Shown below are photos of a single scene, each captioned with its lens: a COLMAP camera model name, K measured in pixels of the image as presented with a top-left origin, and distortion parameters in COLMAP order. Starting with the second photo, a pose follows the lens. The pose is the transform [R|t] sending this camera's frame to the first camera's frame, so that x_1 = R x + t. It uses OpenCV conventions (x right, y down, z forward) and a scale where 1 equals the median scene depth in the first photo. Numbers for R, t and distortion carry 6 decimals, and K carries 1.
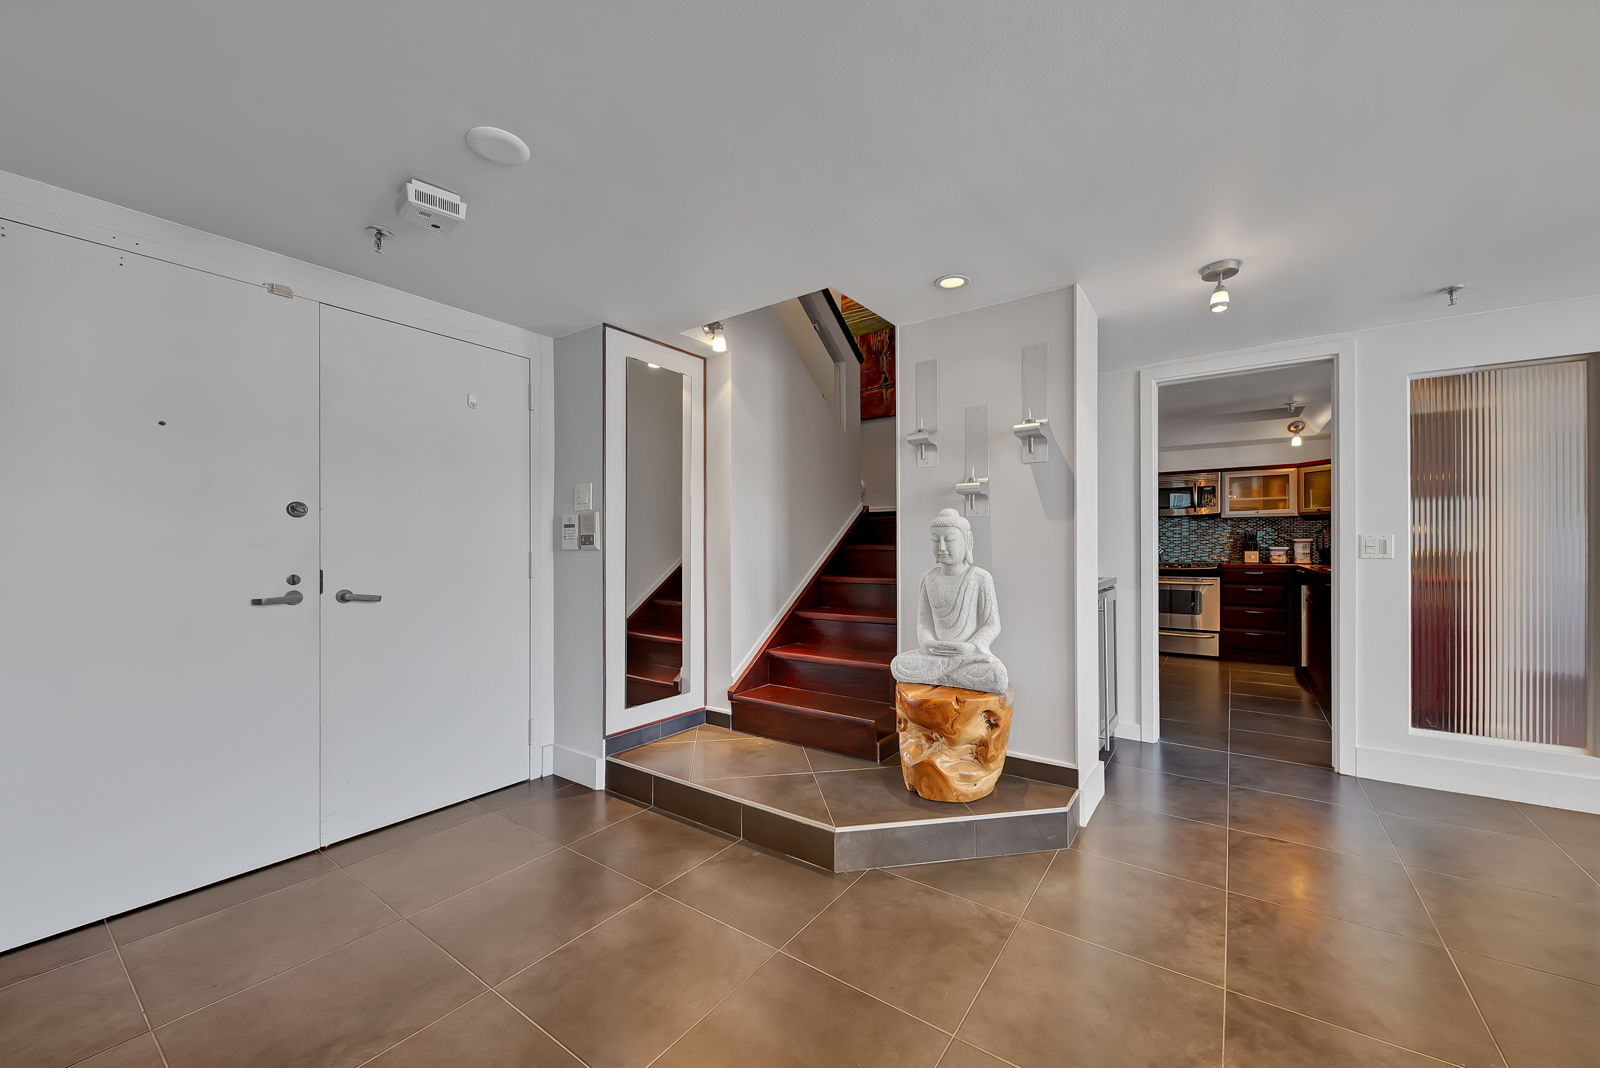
lens RADIAL K [[566.1, 0, 826.1], [0, 566.1, 546.1], [0, 0, 1]] dist [0.003448, -0.003598]
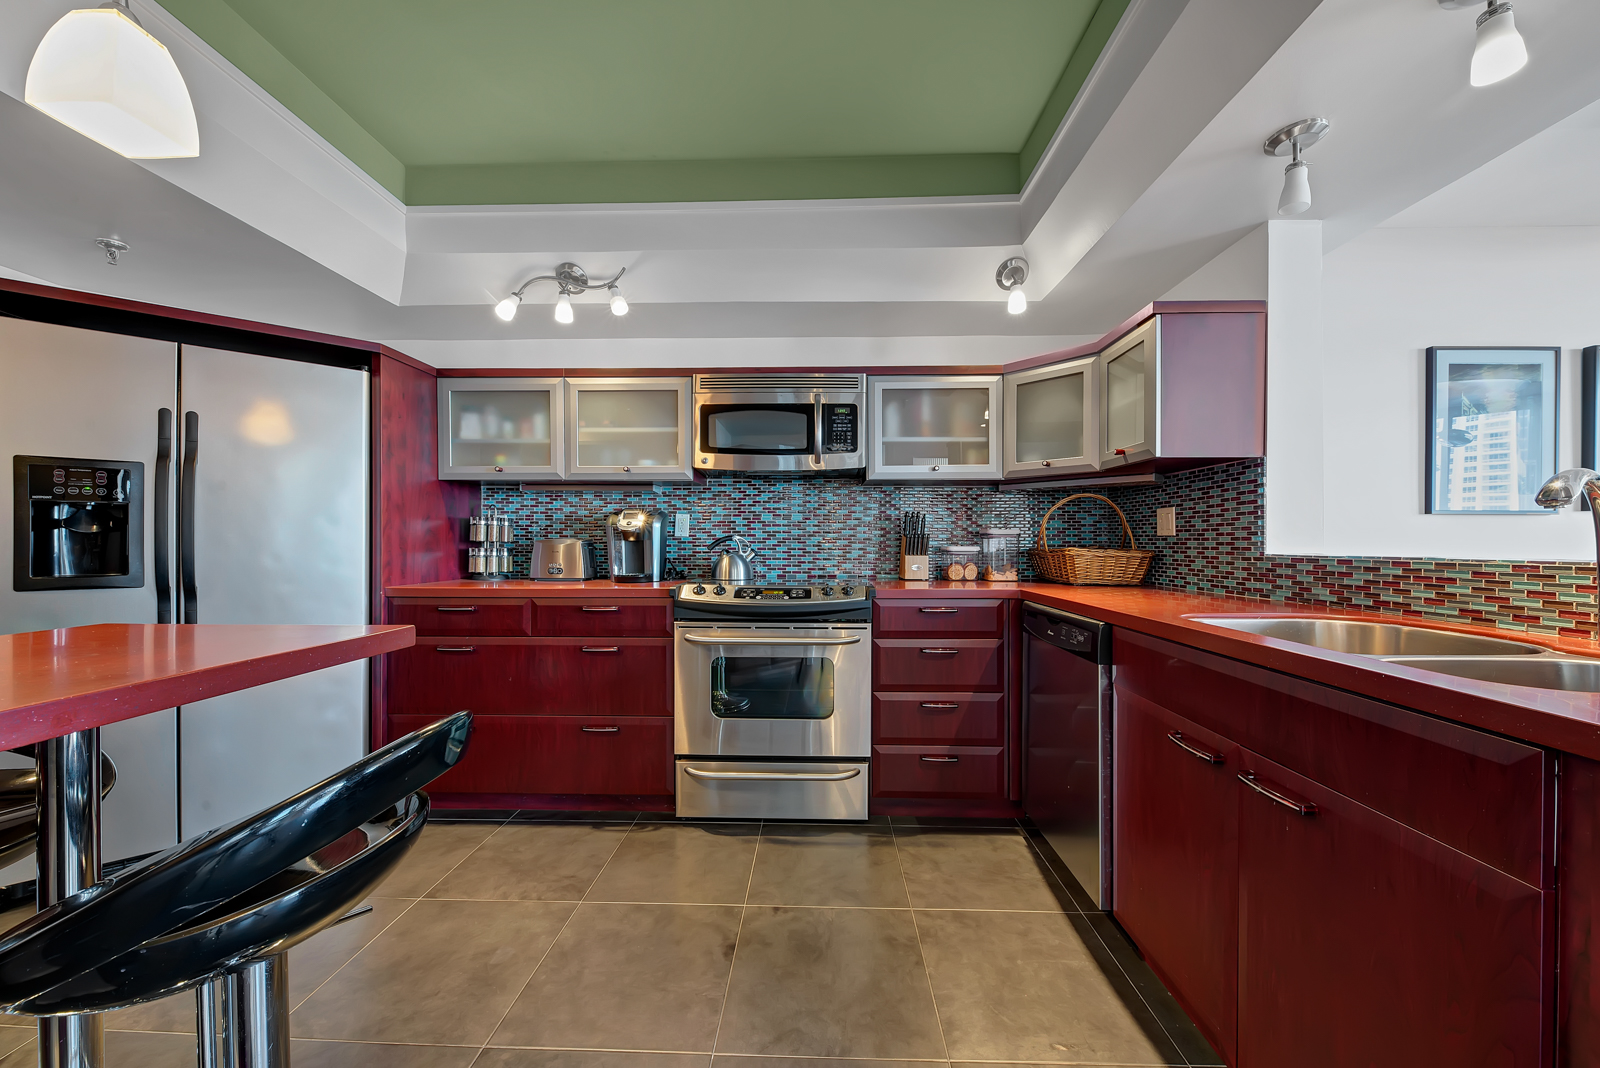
lens RADIAL K [[566.1, 0, 802.2], [0, 566.1, 547.3], [0, 0, 1]] dist [0.003448, -0.003598]
pose [[0.834180, 0.000441, 0.551492, 0.848317], [-0.002961, 0.999989, 0.003678, 0.002172], [-0.551485, -0.004701, 0.834172, 1.356100]]
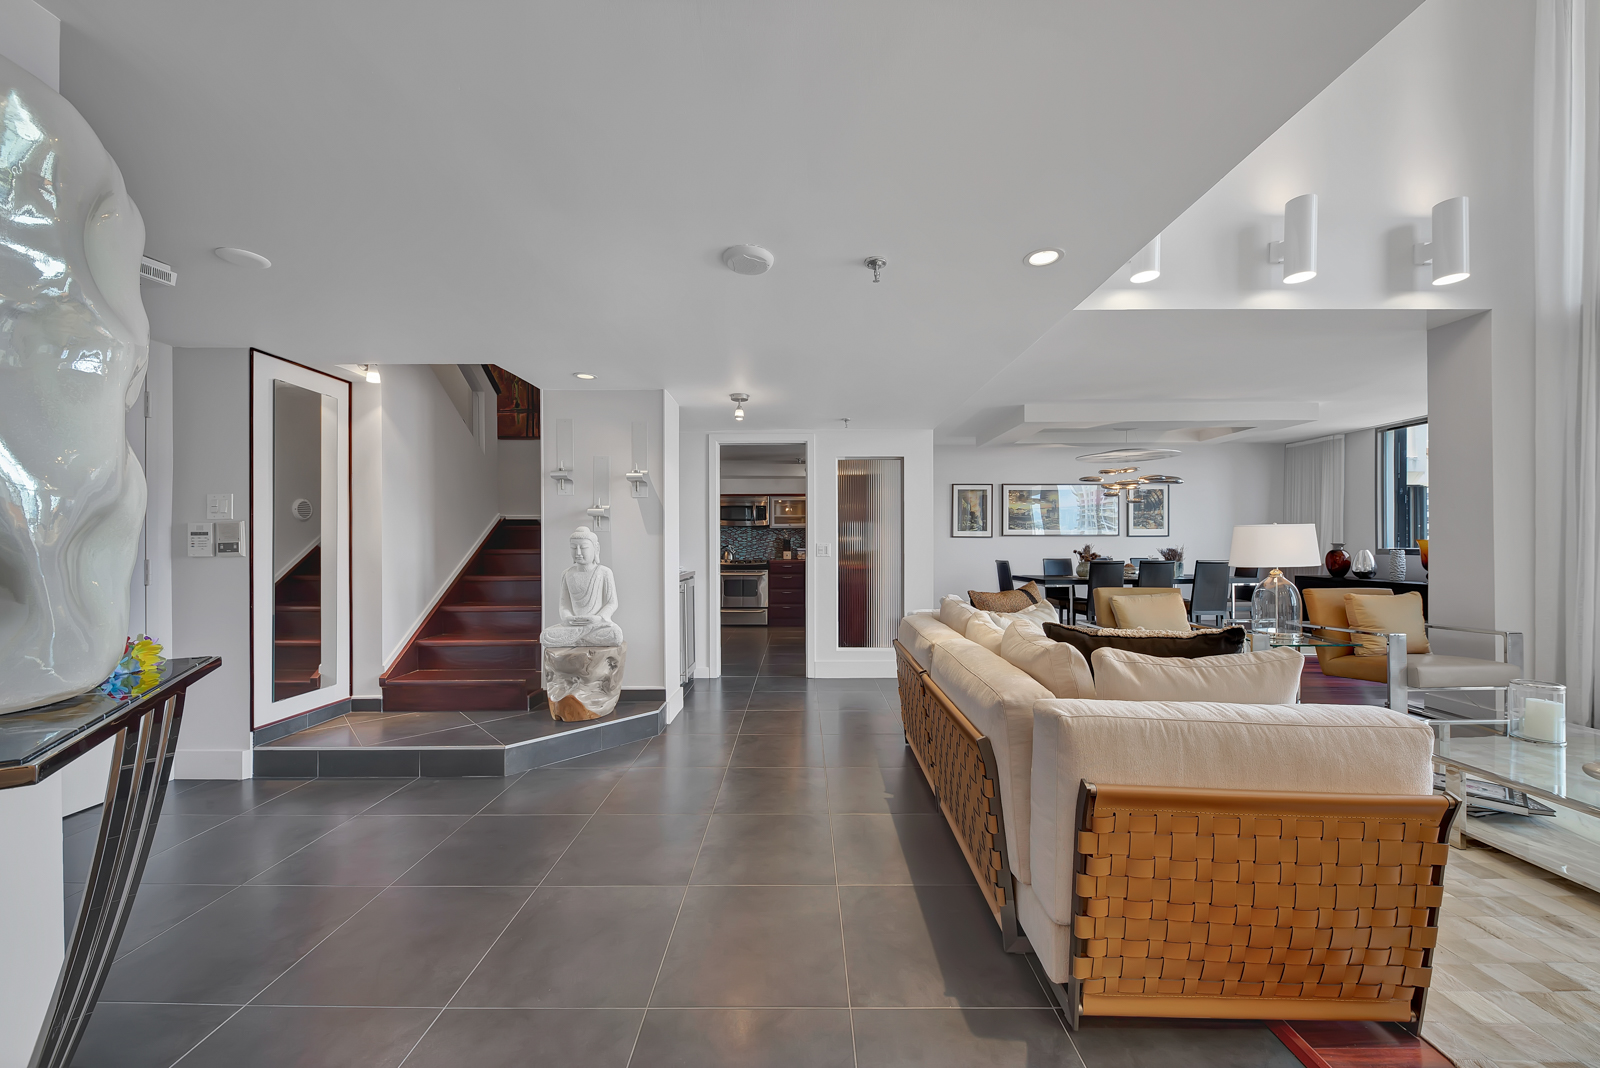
lens RADIAL K [[566.1, 0, 794.7], [0, 566.1, 548.0], [0, 0, 1]] dist [0.003448, -0.003598]
pose [[0.821669, -0.002820, 0.569958, -0.144429], [-0.000036, 0.999987, 0.005000, -0.014304], [-0.569965, -0.004129, 0.821659, -0.447627]]
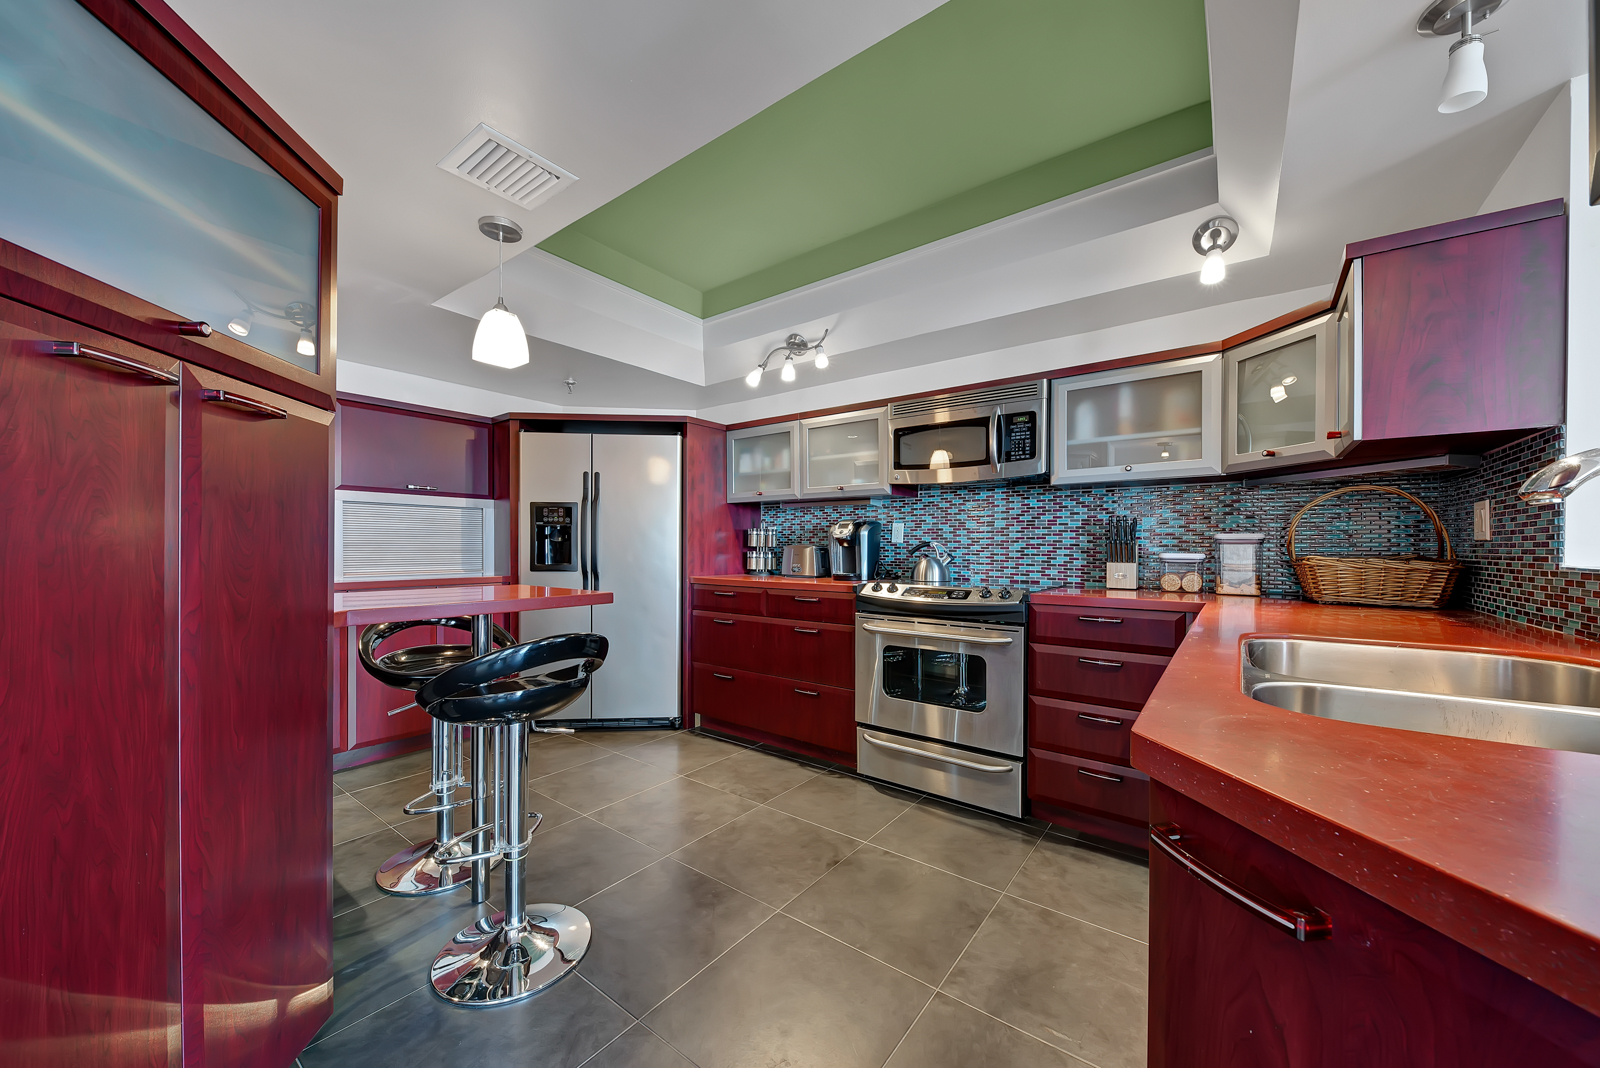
lens RADIAL K [[566.1, 0, 806.3], [0, 566.1, 557.3], [0, 0, 1]] dist [0.003448, -0.003598]
pose [[0.999731, 0.009421, -0.021193, 1.065425], [-0.009122, 0.999858, 0.014189, 0.002567], [0.021324, -0.013992, 0.999675, 1.152413]]
